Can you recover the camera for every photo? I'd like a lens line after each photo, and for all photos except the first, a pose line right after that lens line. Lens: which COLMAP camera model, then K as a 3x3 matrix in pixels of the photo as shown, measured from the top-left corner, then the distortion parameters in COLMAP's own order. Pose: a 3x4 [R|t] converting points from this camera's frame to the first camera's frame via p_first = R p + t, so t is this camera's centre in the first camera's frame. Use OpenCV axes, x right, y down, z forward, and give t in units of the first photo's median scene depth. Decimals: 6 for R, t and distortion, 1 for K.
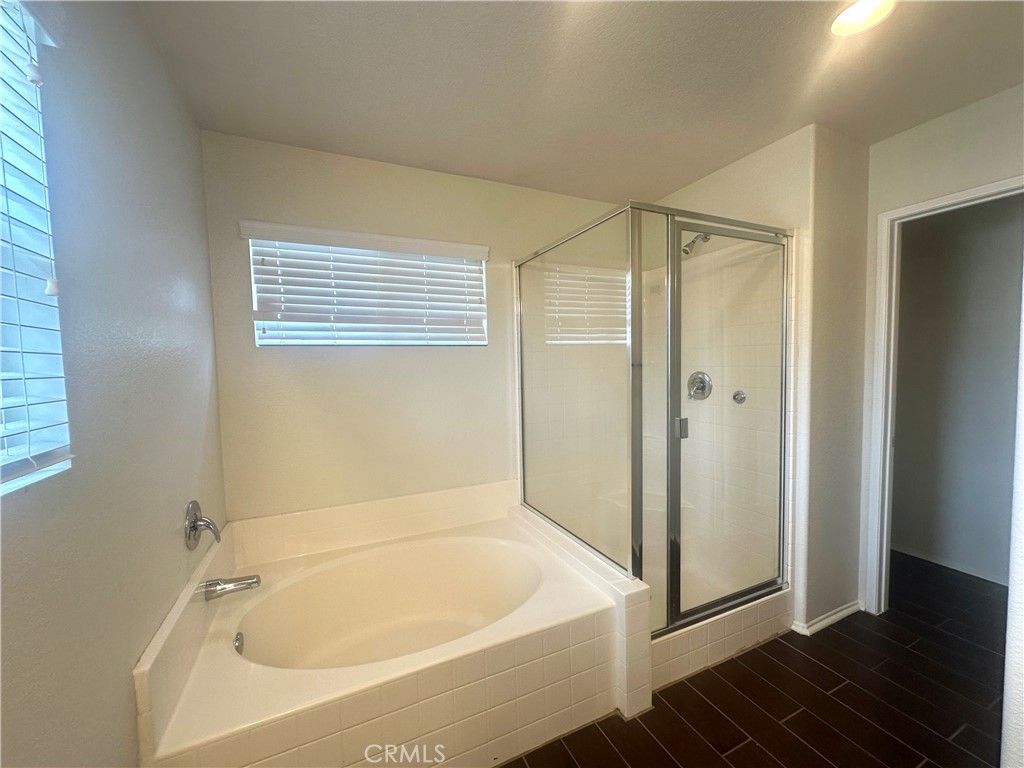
lens RADIAL K [[410.6, 0, 509.7], [0, 410.6, 386.9], [0, 0, 1]] dist [-0.003386, -0.000089]
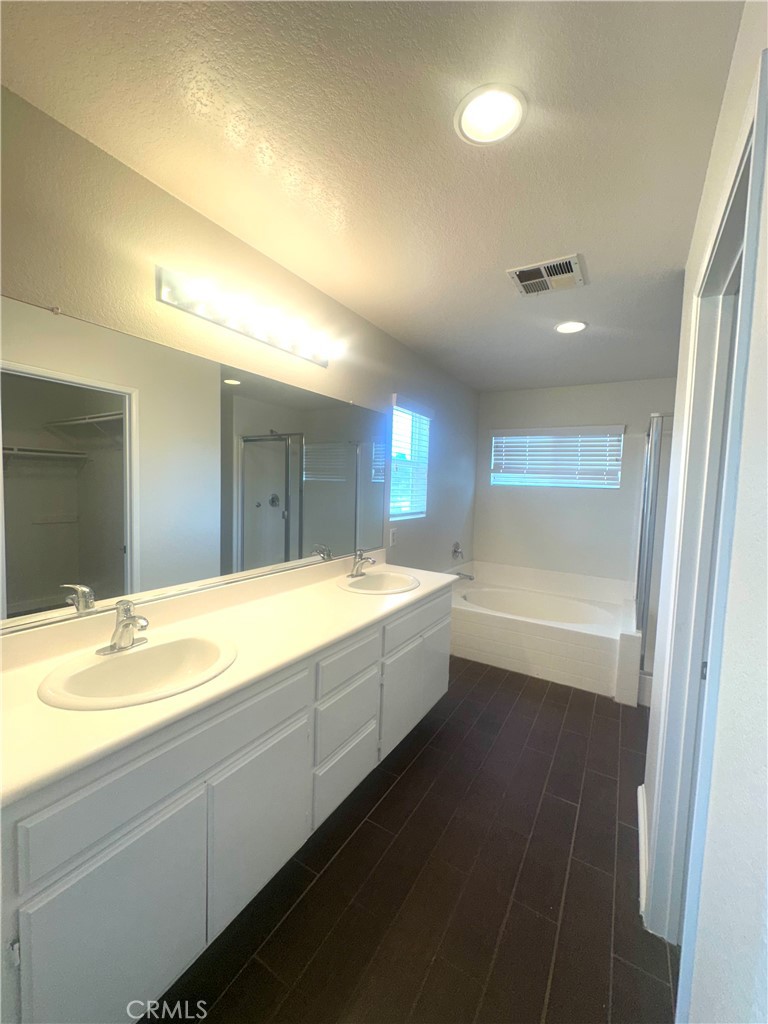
lens RADIAL K [[410.6, 0, 387.6], [0, 410.6, 513.8], [0, 0, 1]] dist [-0.003386, -0.000089]
pose [[0.566903, 0.096476, -0.818115, 0.823059], [-0.100215, 0.993819, 0.047752, 0.006091], [0.817666, 0.054917, 0.573068, -0.659861]]
